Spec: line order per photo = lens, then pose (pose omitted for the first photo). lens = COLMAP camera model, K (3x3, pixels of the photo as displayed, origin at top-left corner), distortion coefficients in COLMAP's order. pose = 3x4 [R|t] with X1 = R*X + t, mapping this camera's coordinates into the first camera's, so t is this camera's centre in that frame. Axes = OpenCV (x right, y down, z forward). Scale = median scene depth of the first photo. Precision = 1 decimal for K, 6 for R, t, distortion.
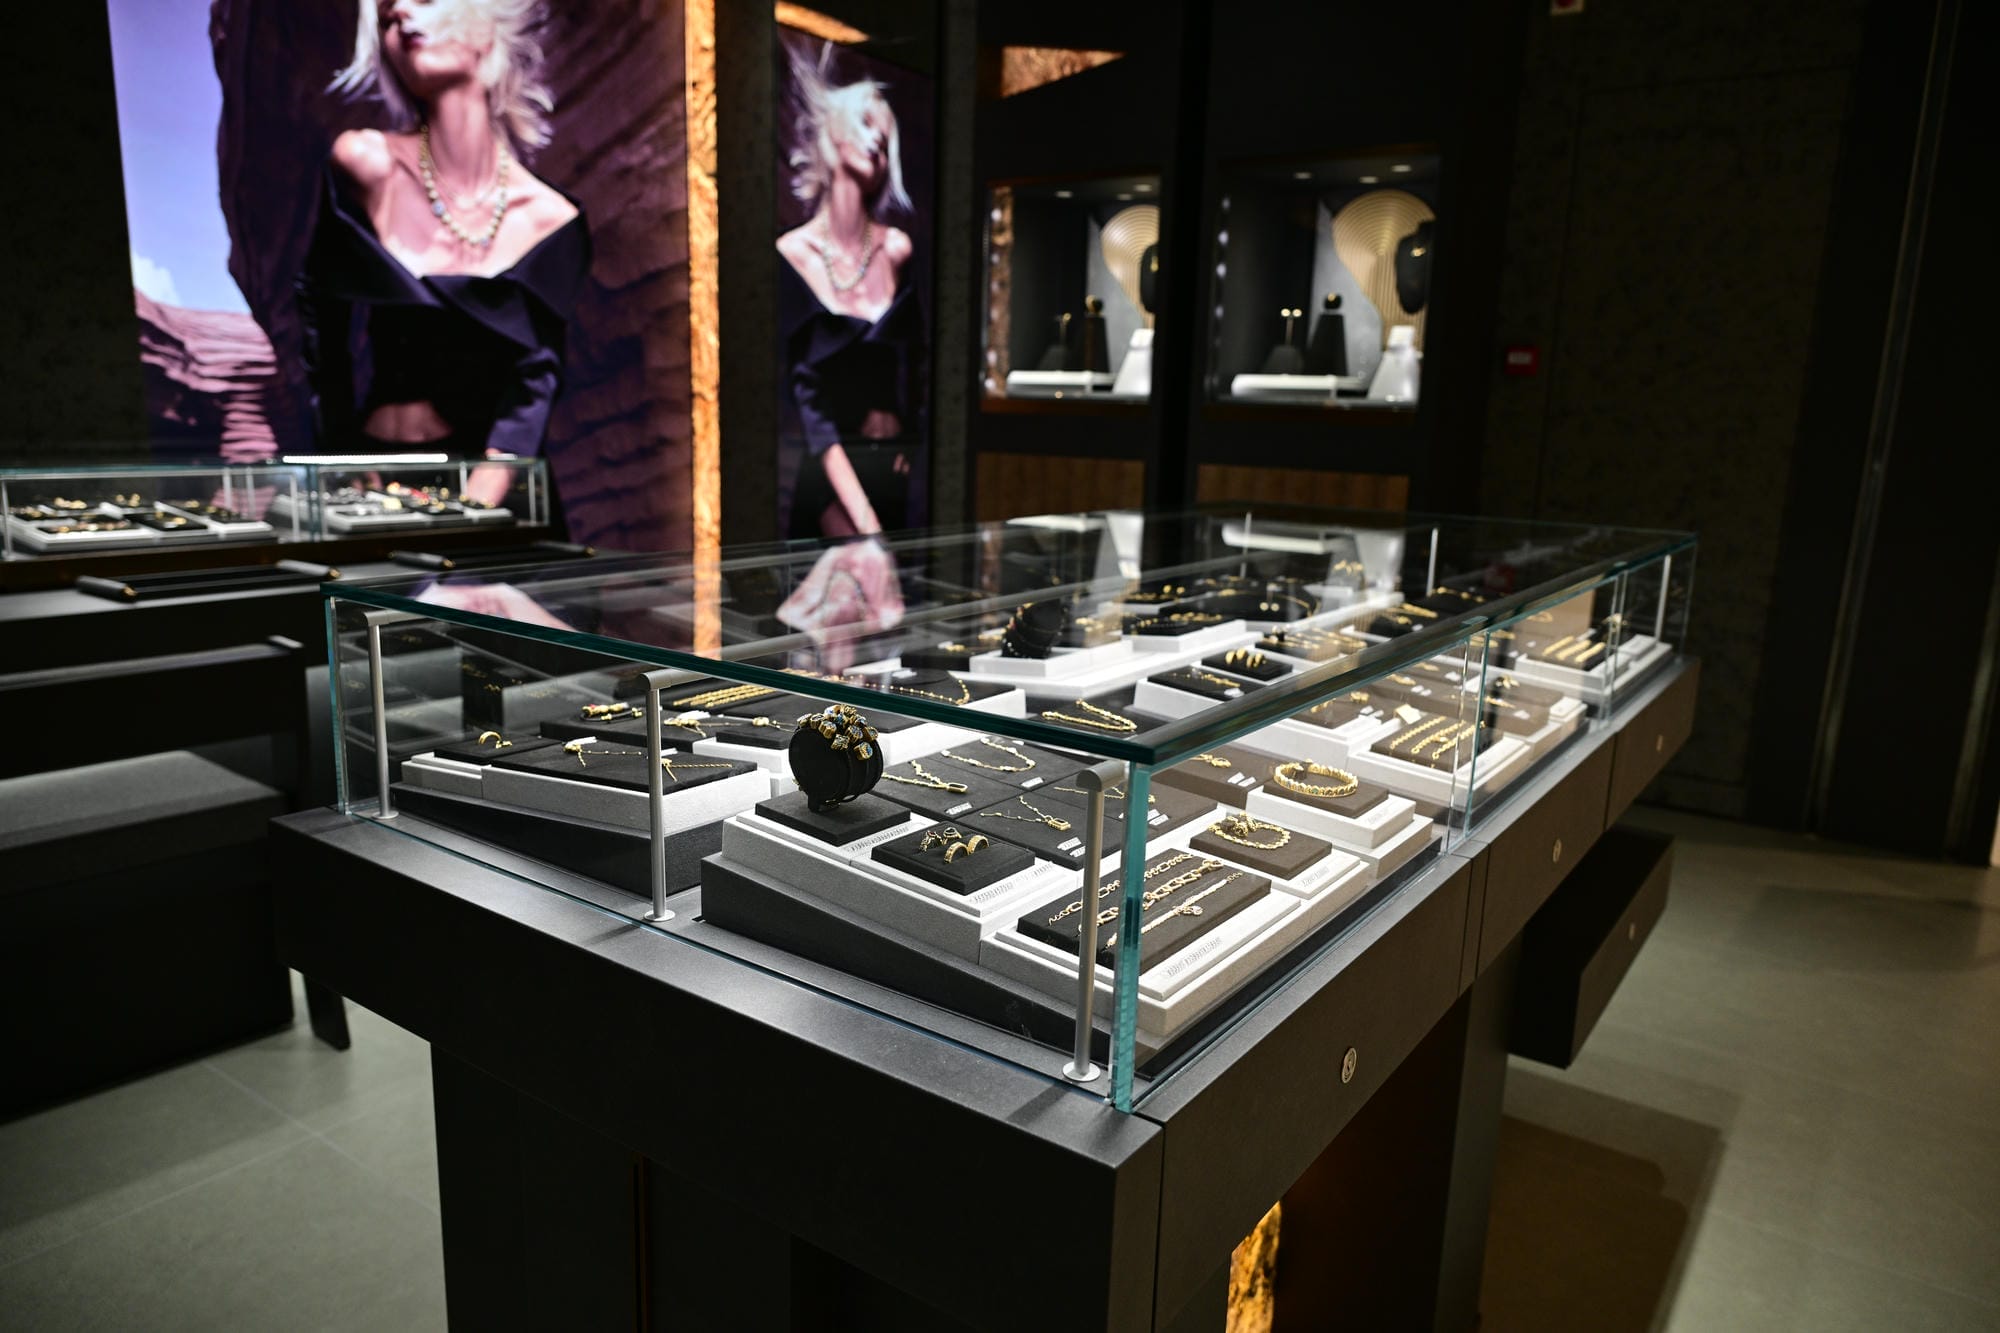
lens RADIAL K [[1327.2, 0, 1002.3], [0, 1327.2, 678.1], [0, 0, 1]] dist [-0.001092, 0.002669]
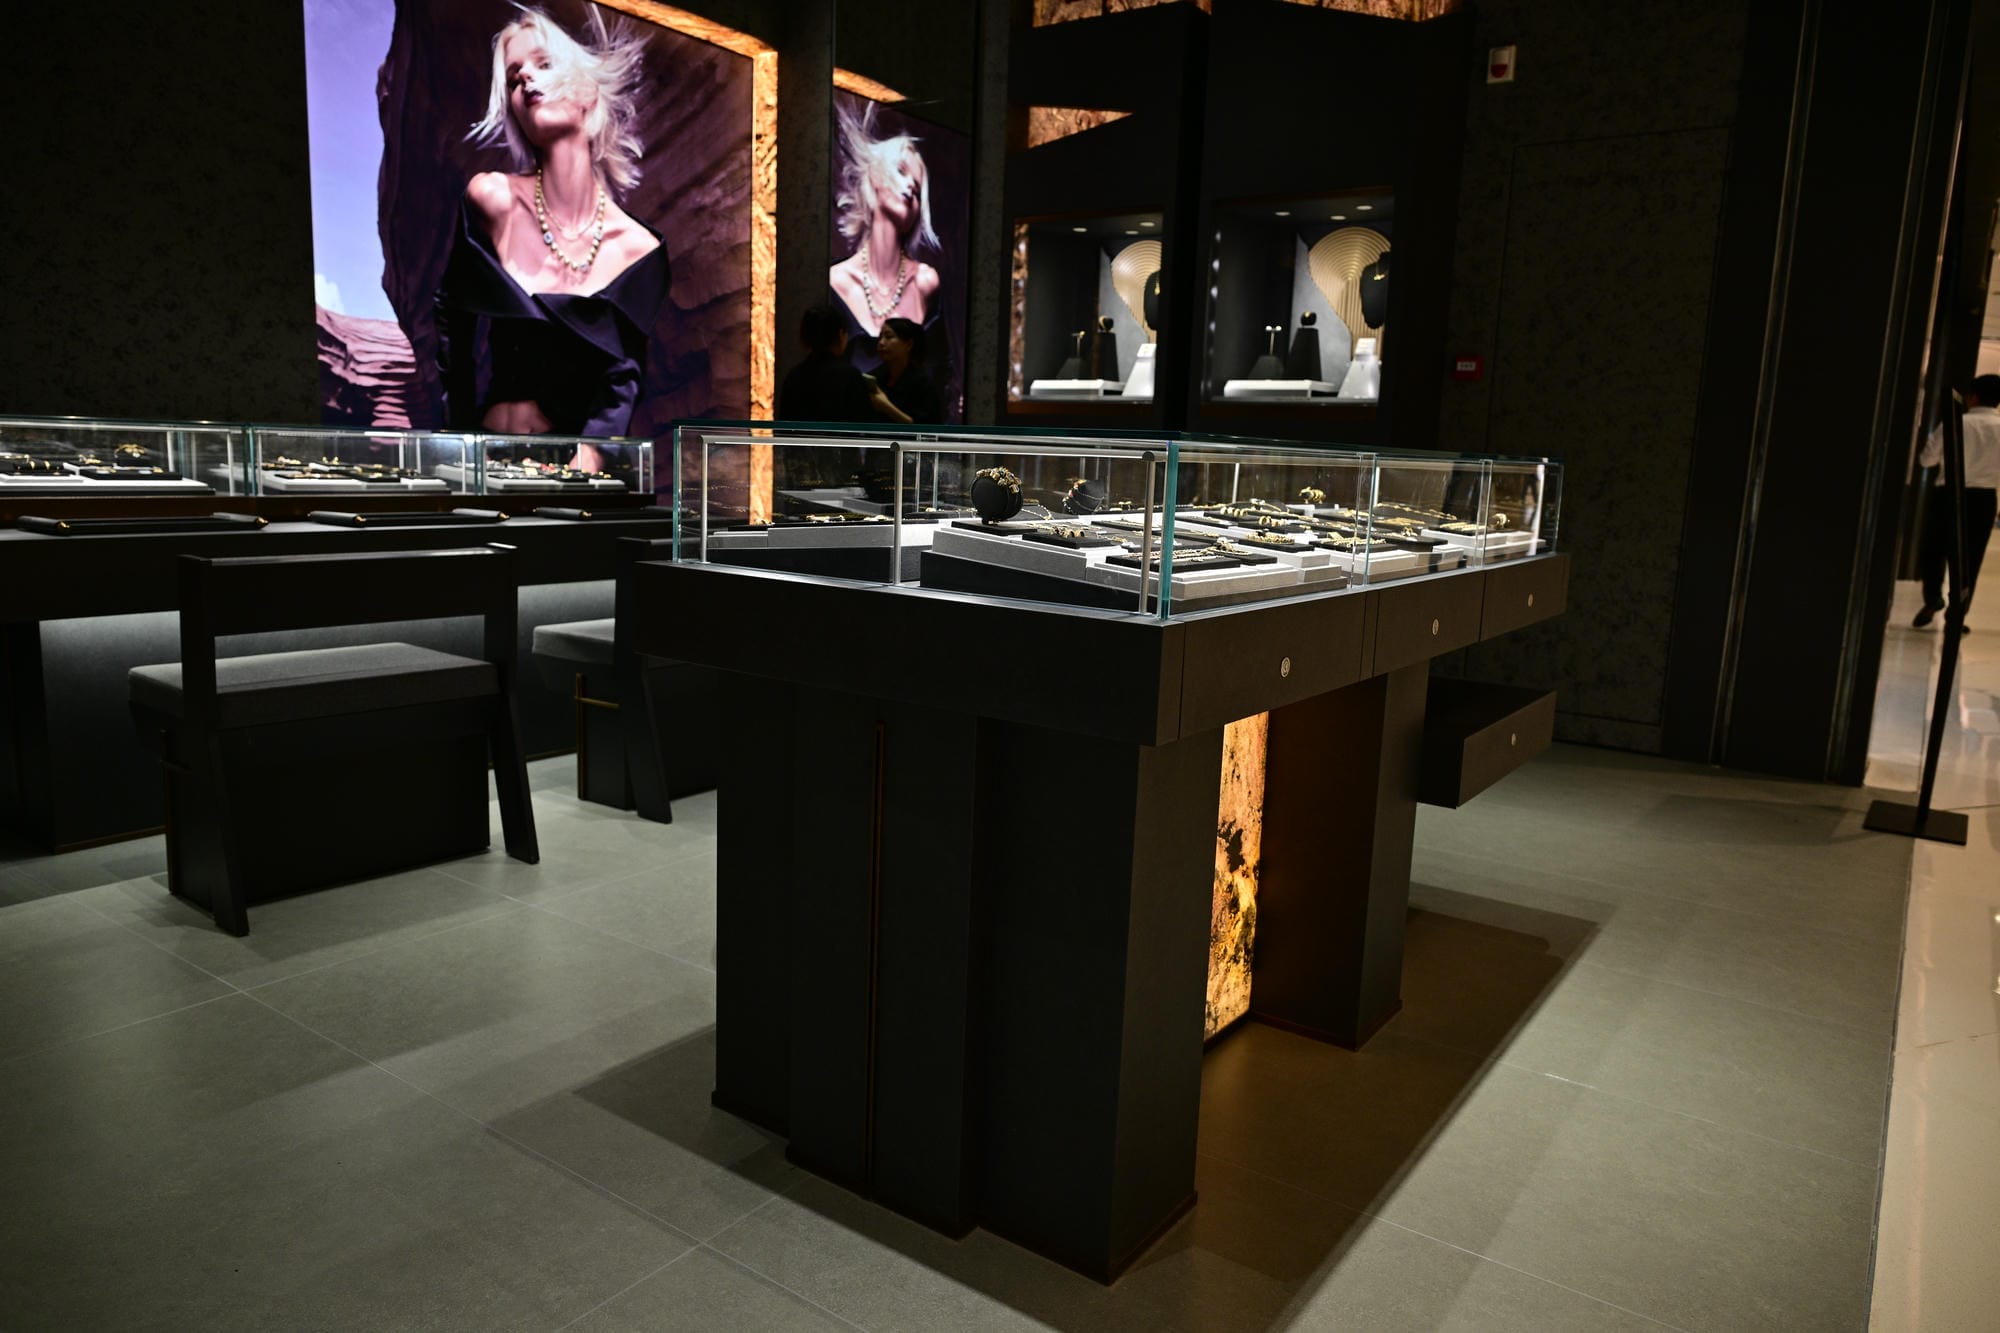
lens RADIAL K [[1327.2, 0, 993.9], [0, 1327.2, 658.4], [0, 0, 1]] dist [-0.001092, 0.002669]
pose [[0.999976, 0.006599, -0.001933, -0.027228], [-0.006687, 0.998726, -0.050014, 0.079894], [0.001600, 0.050026, 0.998747, -0.167149]]
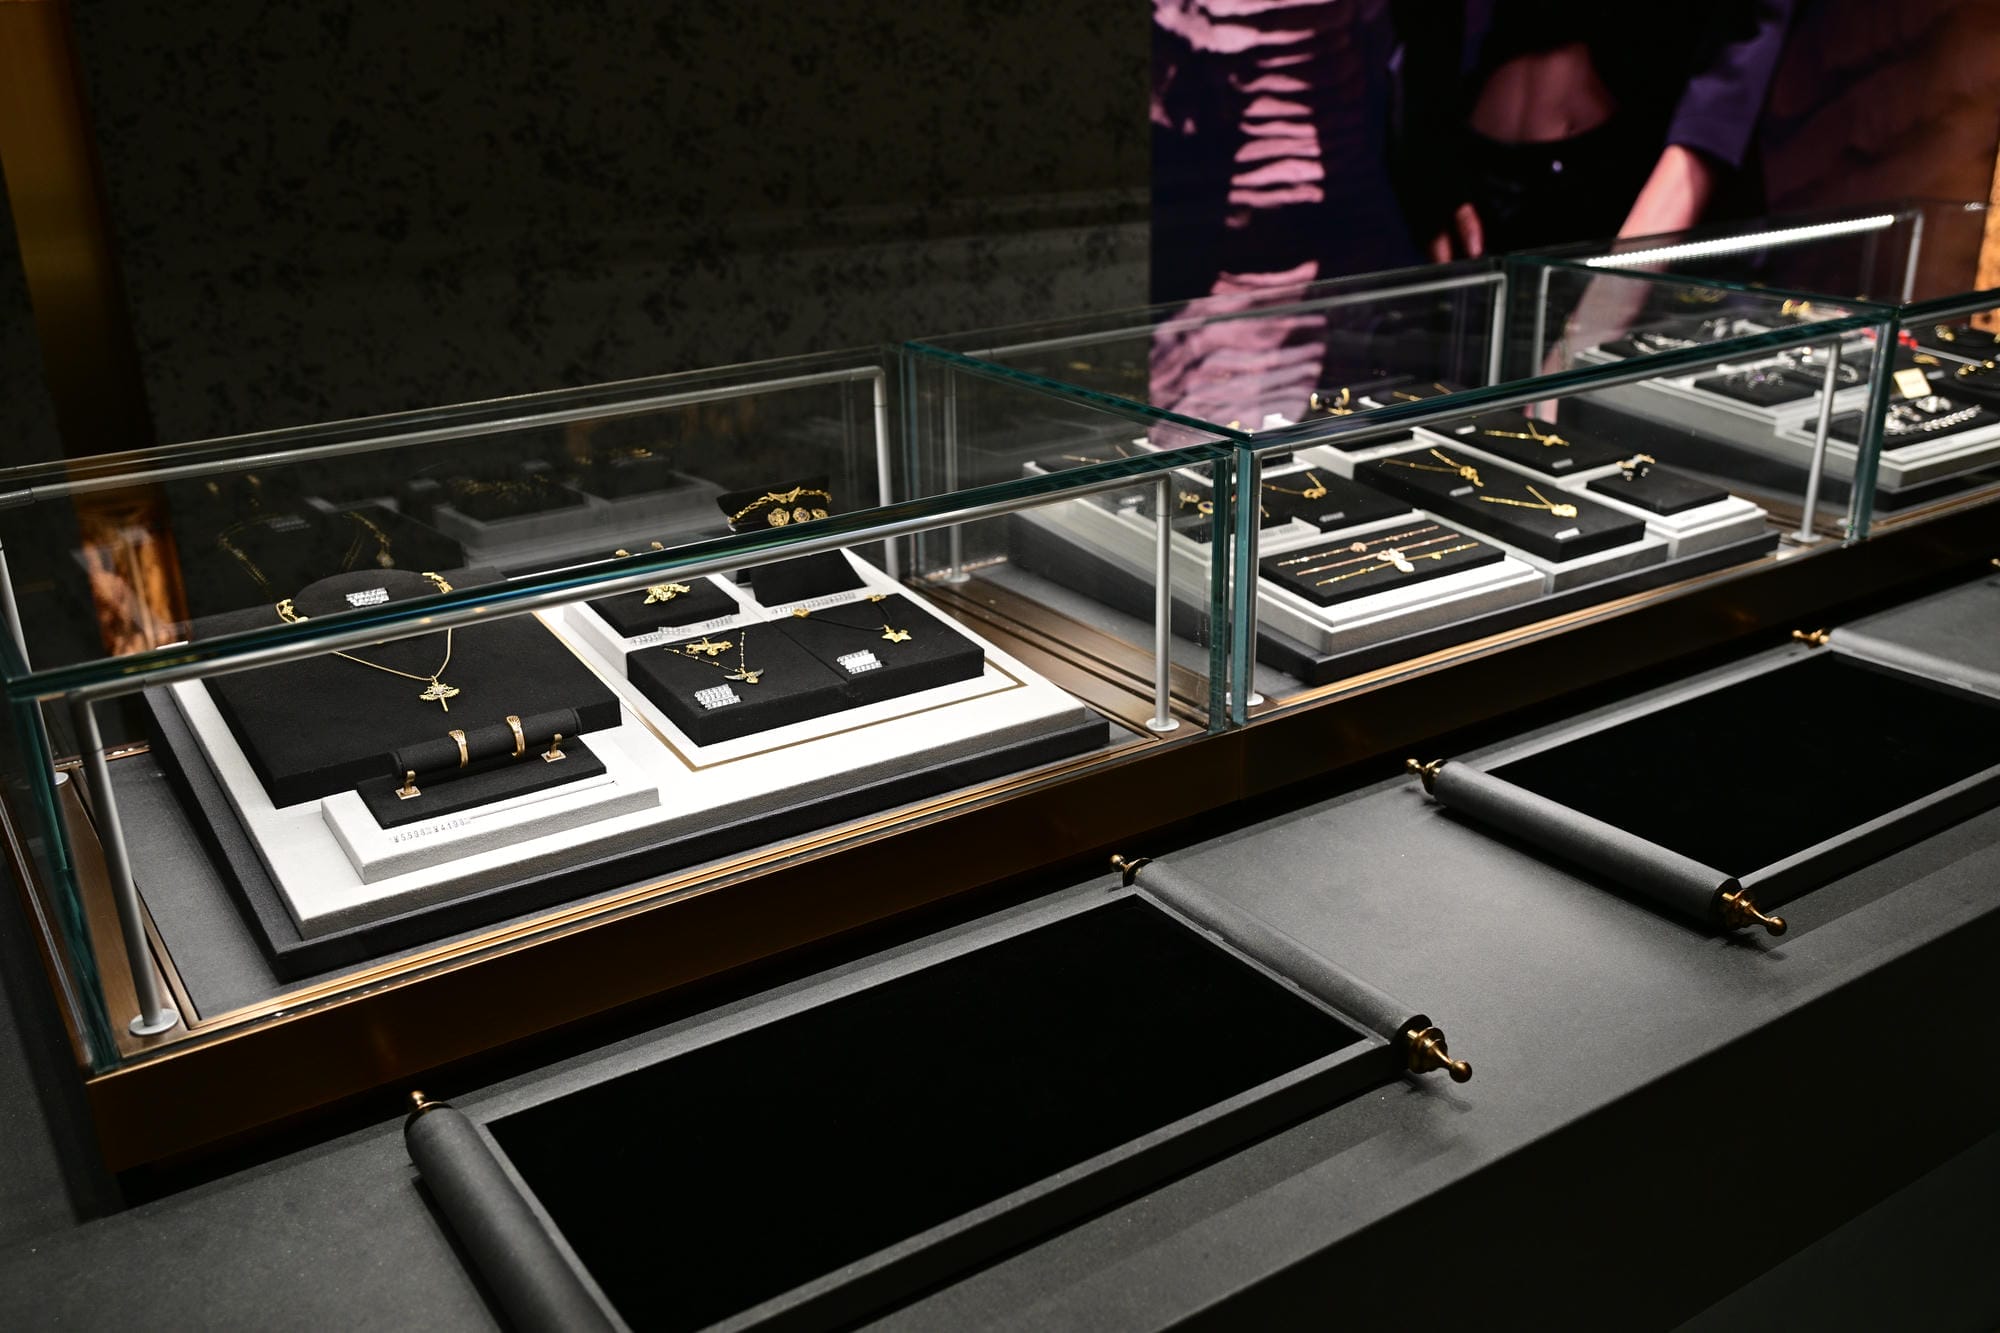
lens RADIAL K [[1814.8, 0, 1004.2], [0, 1814.8, 671.6], [0, 0, 1]] dist [0.014305, 0.008718]
pose [[0.932227, 0.079757, -0.352976, -0.418001], [-0.022871, 0.986445, 0.162490, -0.105981], [0.361151, -0.143405, 0.921415, 0.375871]]
